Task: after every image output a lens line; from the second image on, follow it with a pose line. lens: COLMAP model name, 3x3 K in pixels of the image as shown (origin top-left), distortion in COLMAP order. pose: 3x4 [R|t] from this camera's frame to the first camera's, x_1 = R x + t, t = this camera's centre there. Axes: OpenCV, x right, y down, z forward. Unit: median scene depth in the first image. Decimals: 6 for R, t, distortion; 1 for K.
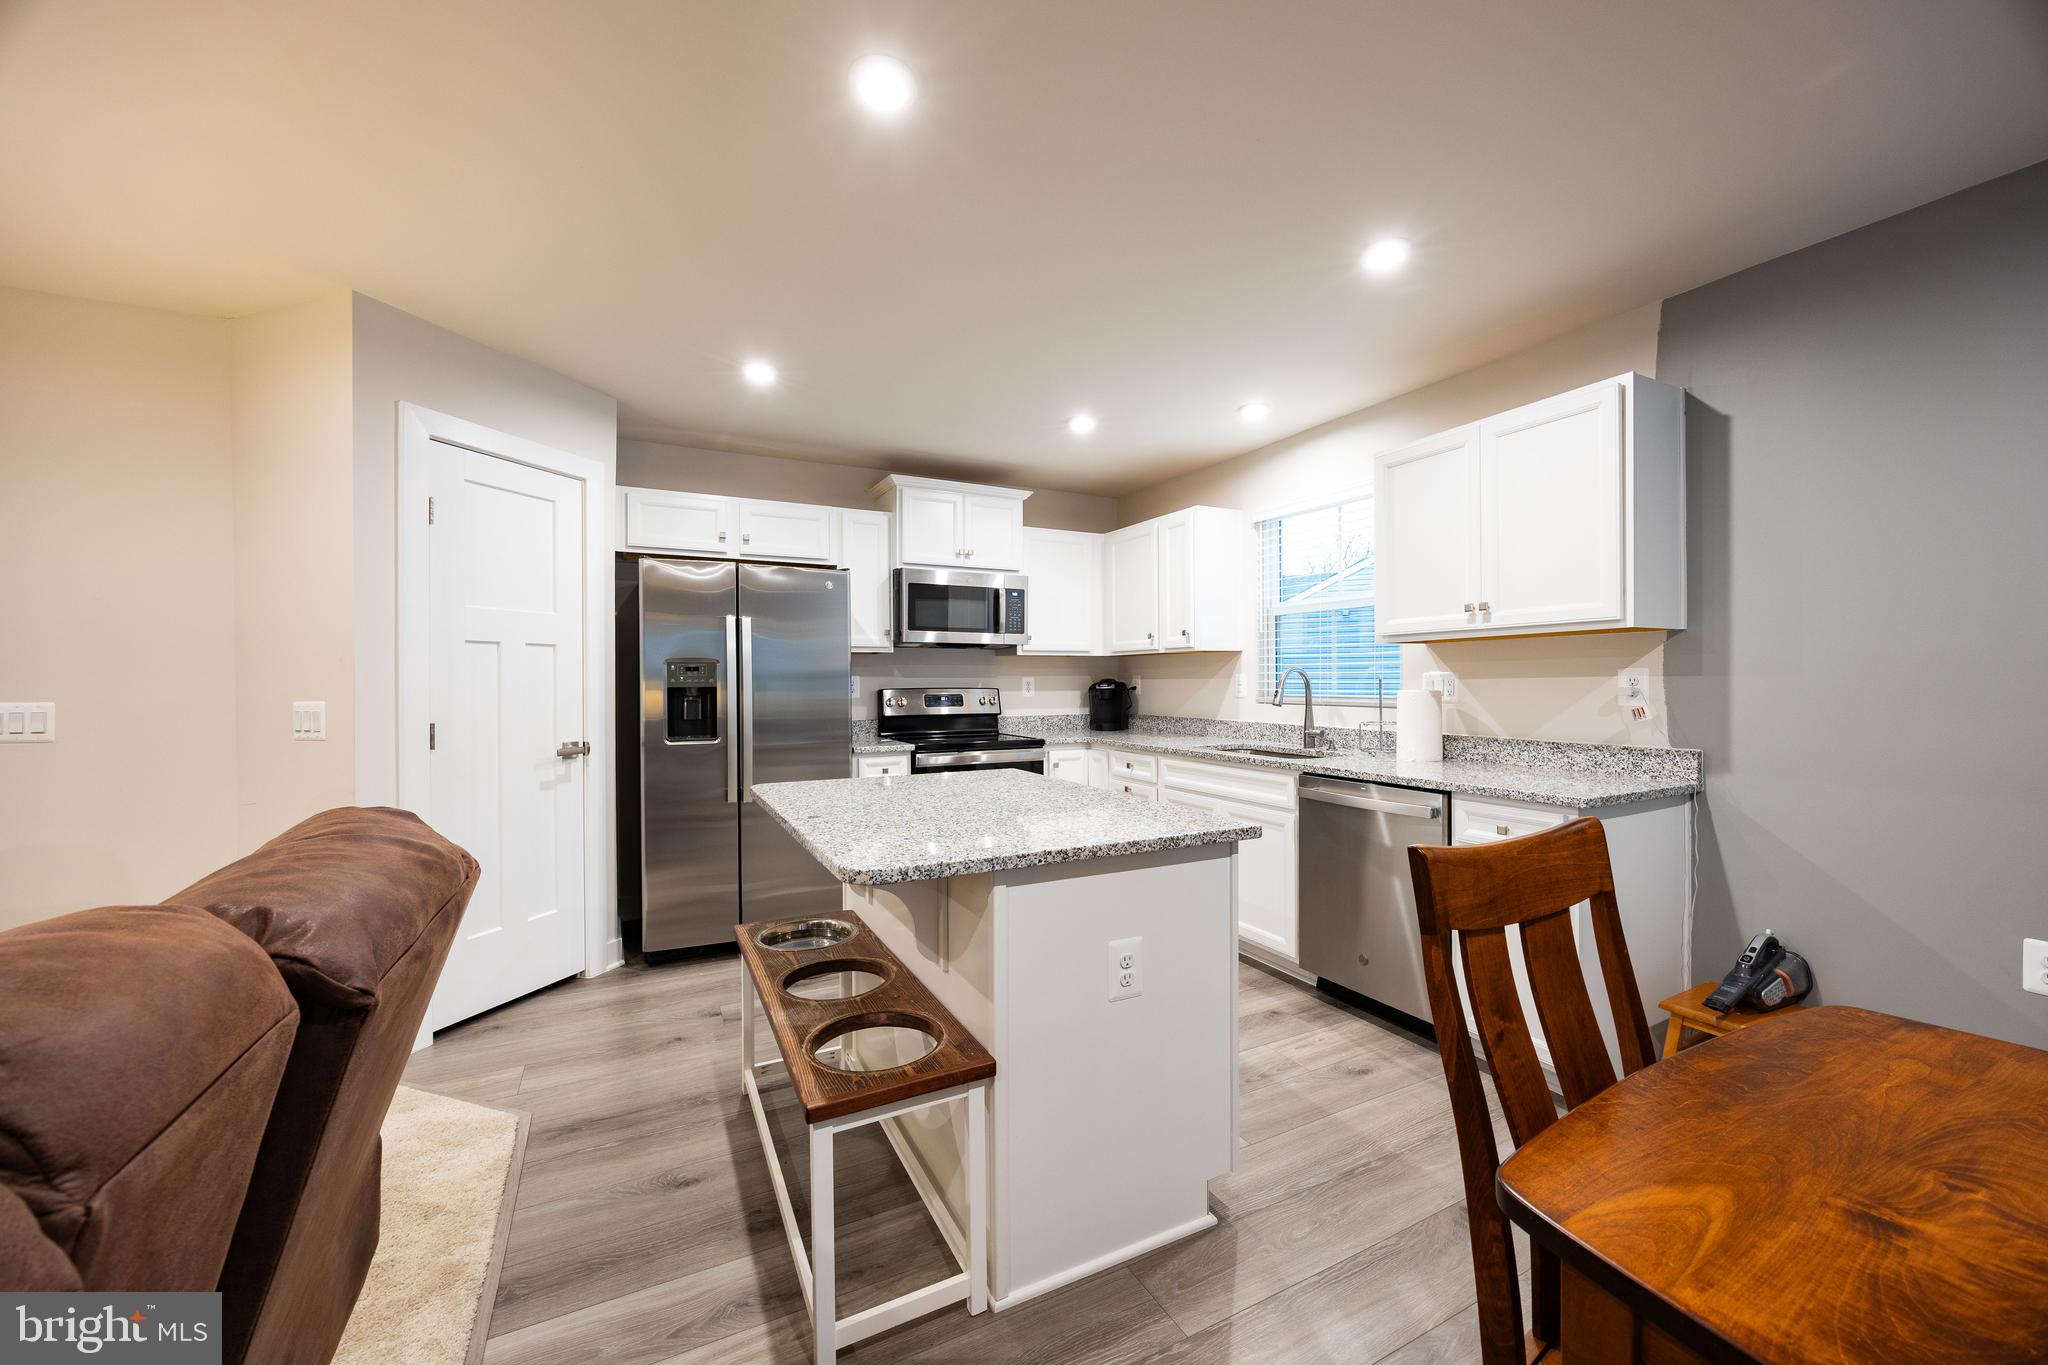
lens RADIAL K [[781.0, 0, 1026.3], [0, 781.0, 684.3], [0, 0, 1]] dist [-0.002854, 0.000185]
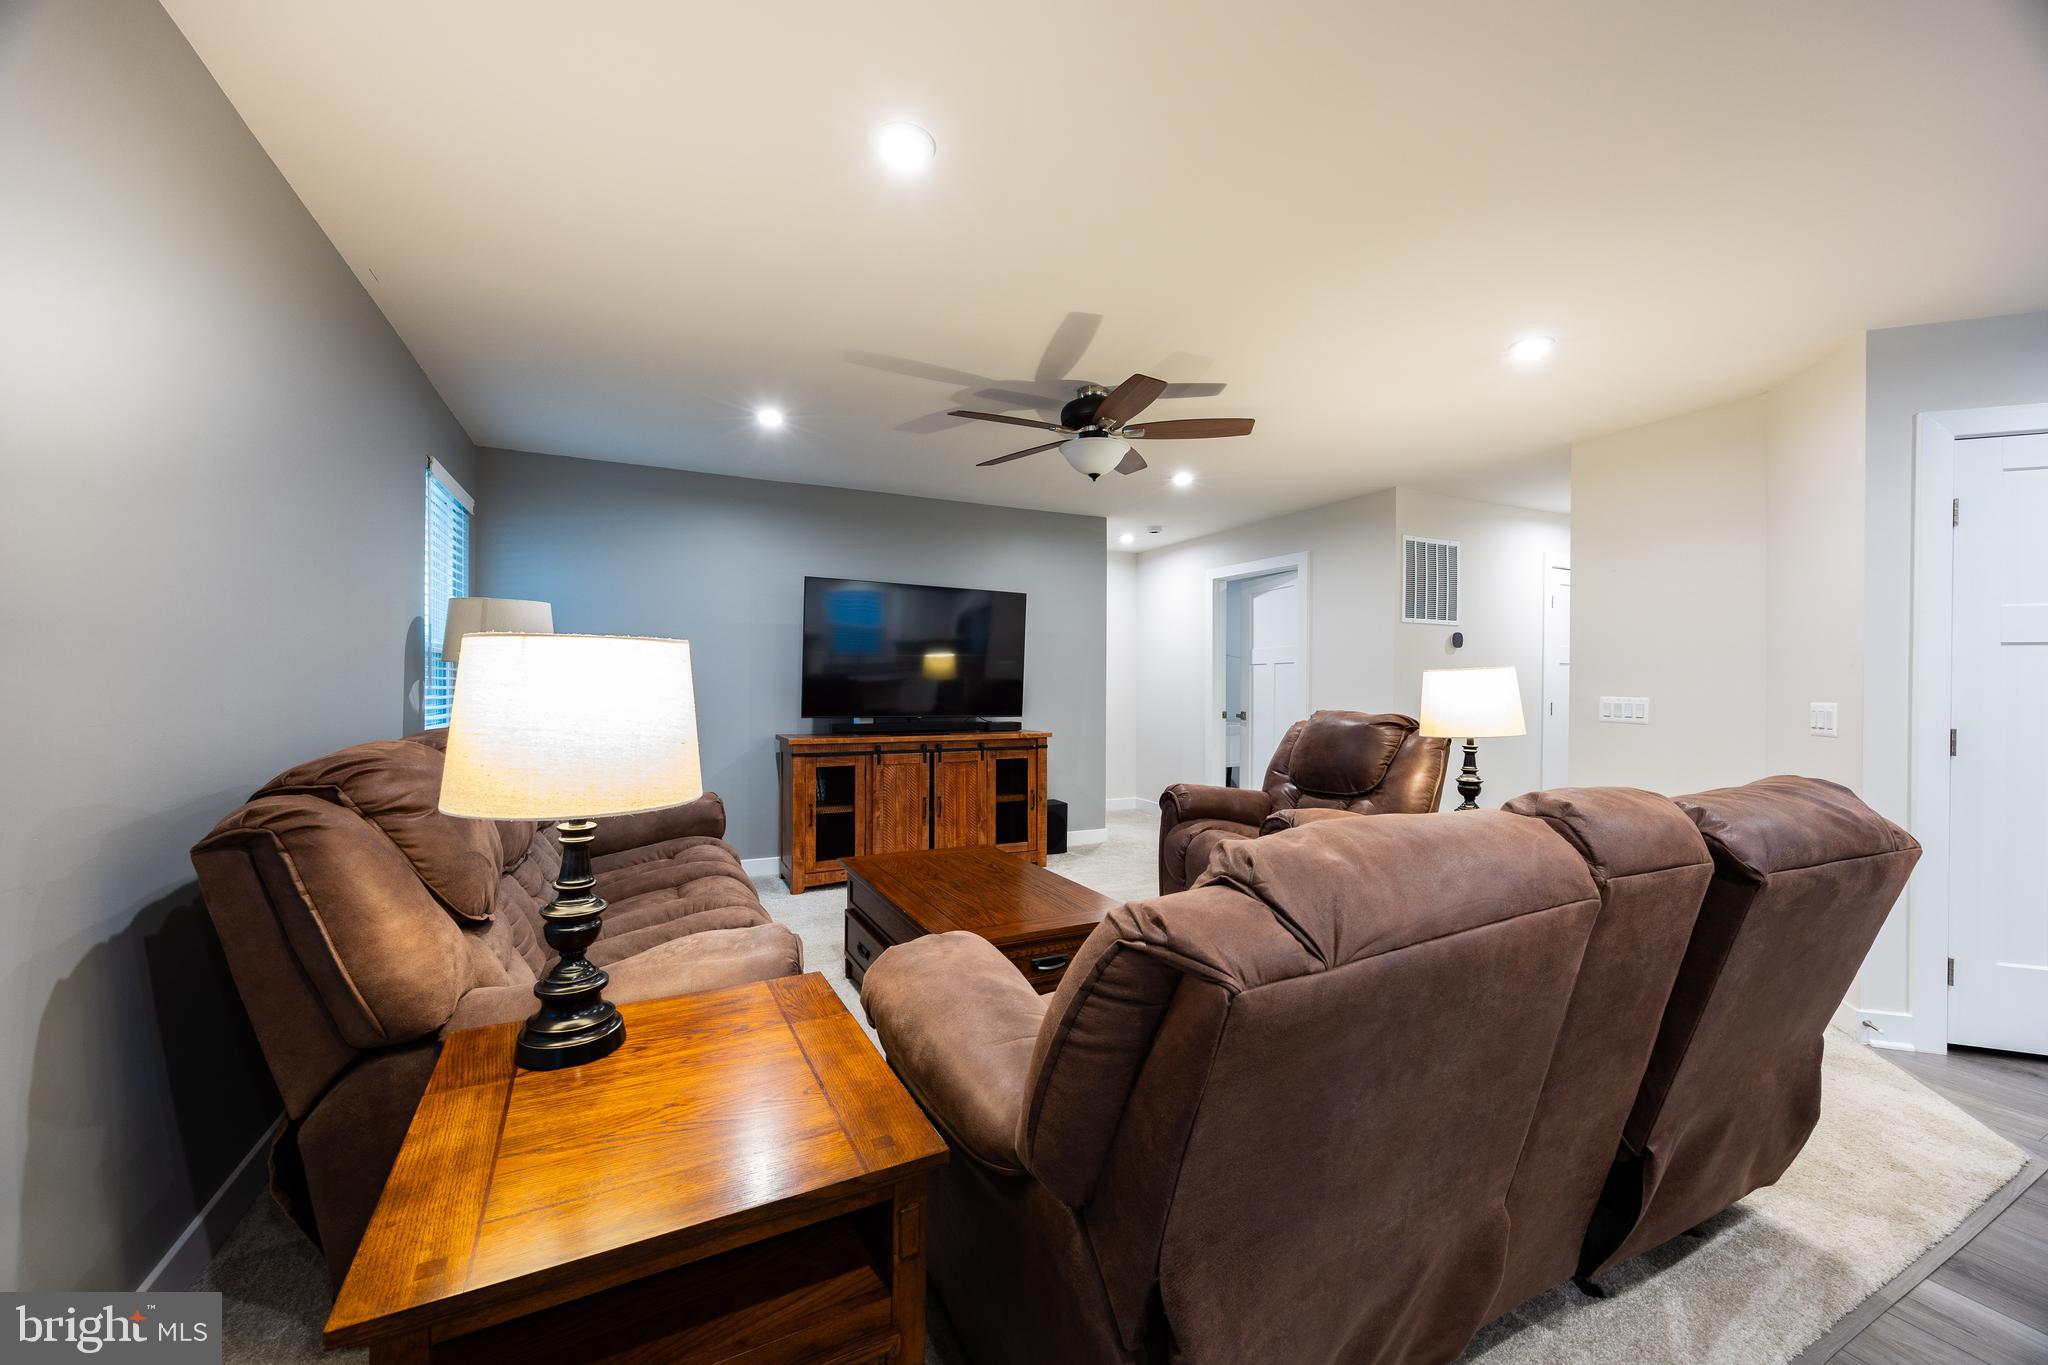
lens RADIAL K [[781.0, 0, 1020.5], [0, 781.0, 681.8], [0, 0, 1]] dist [-0.002854, 0.000185]
pose [[-0.021132, 0.004017, -0.999769, 0.189015], [-0.012614, 0.999911, 0.004285, 0.001105], [0.999697, 0.012702, -0.021080, -0.120313]]
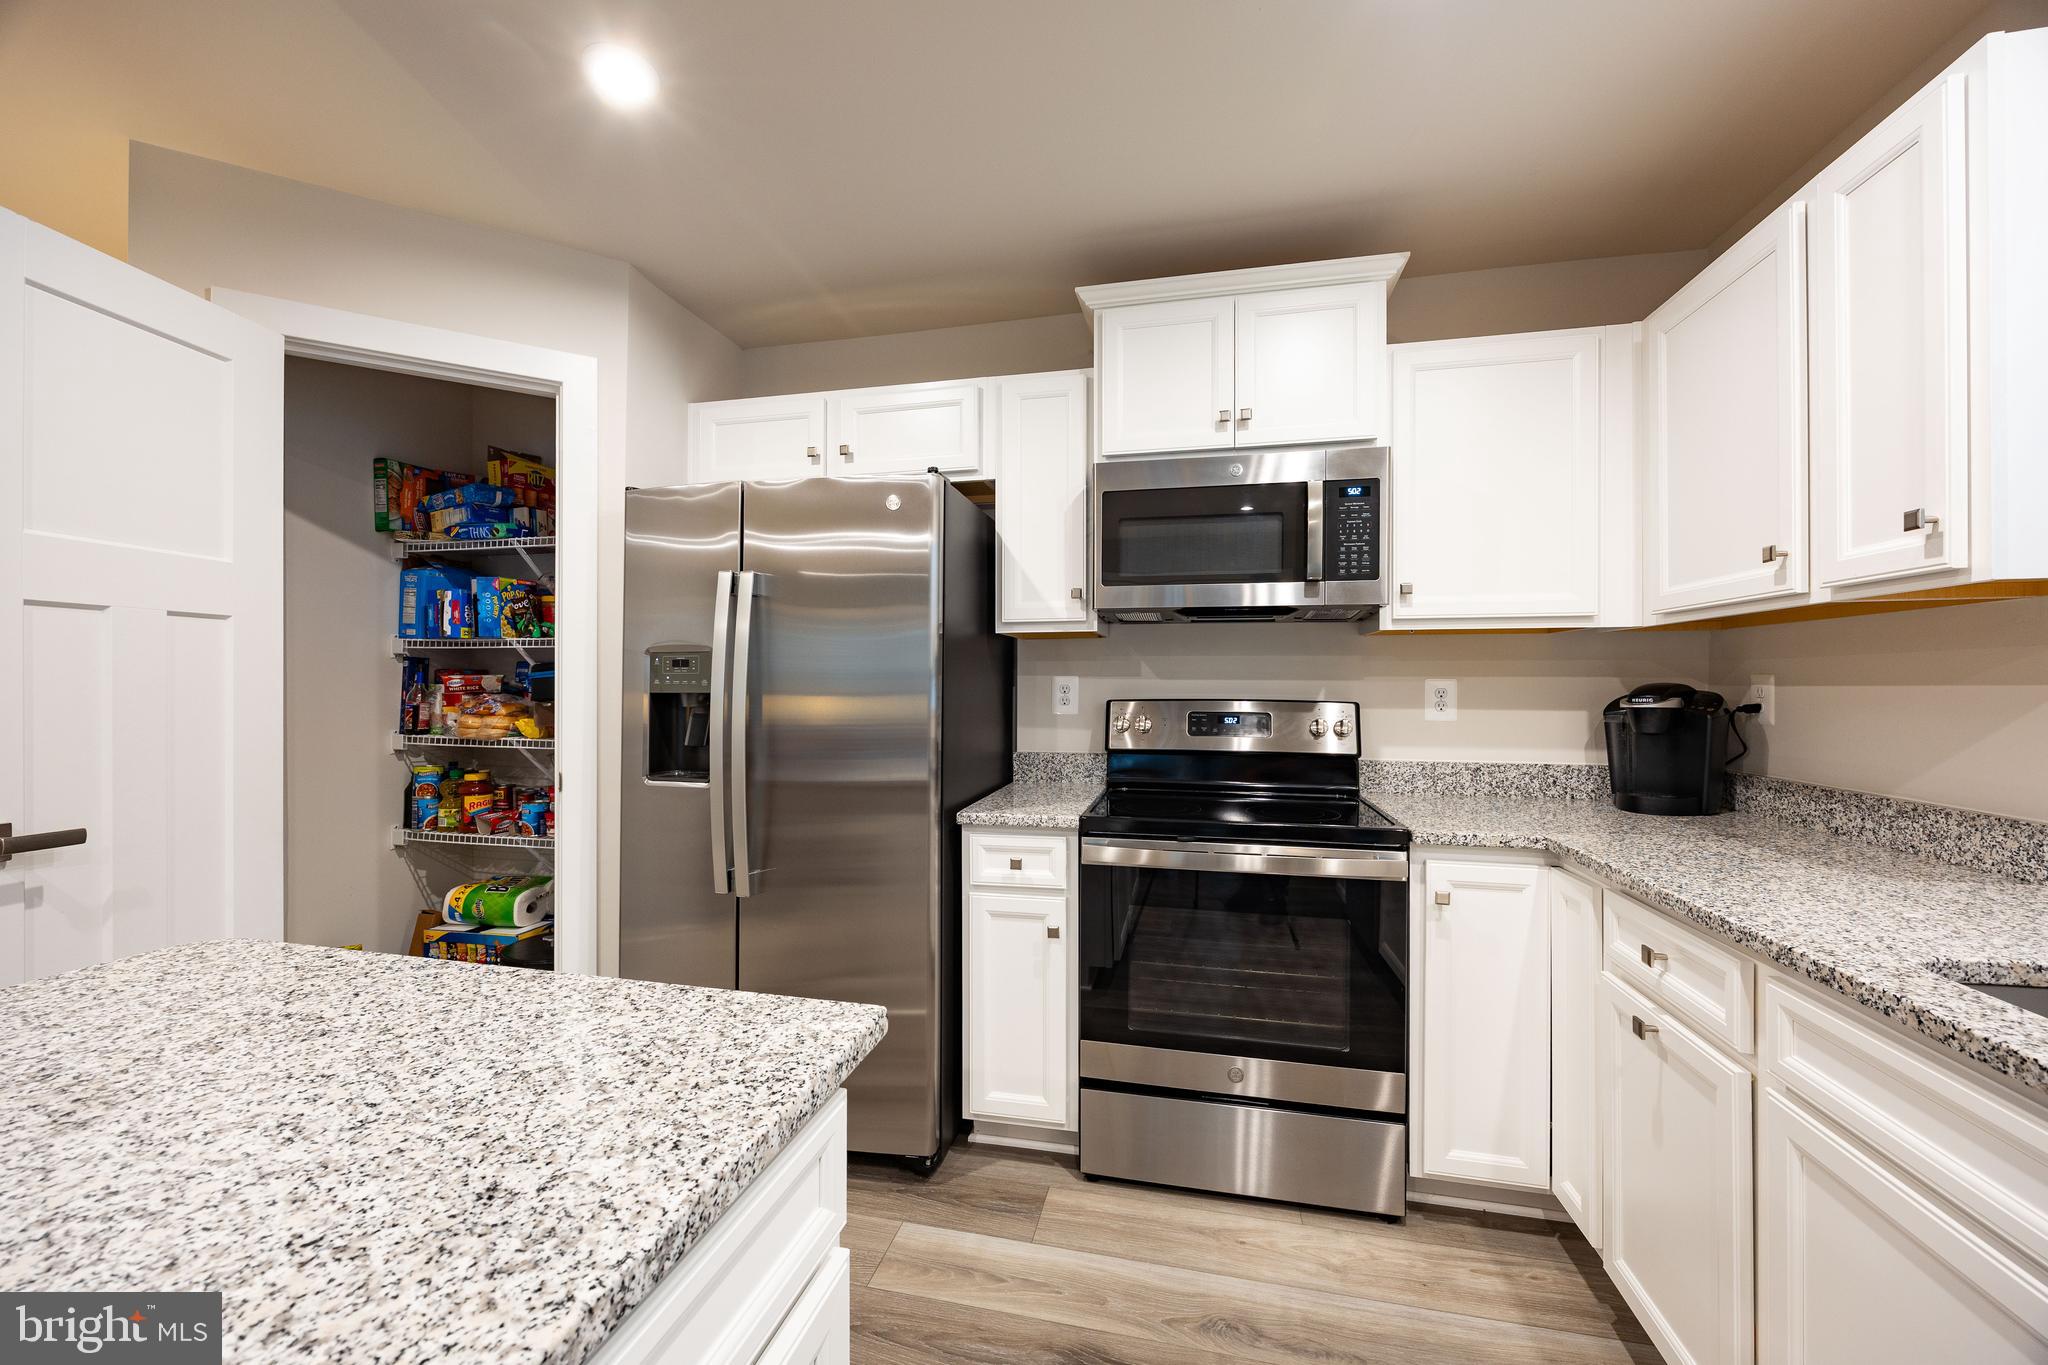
lens RADIAL K [[781.0, 0, 1029.7], [0, 781.0, 682.5], [0, 0, 1]] dist [-0.002854, 0.000185]
pose [[0.762302, 0.004944, -0.647202, 0.173185], [-0.009105, 0.999954, -0.003086, -0.005205], [0.647157, 0.008245, 0.762312, 0.714293]]
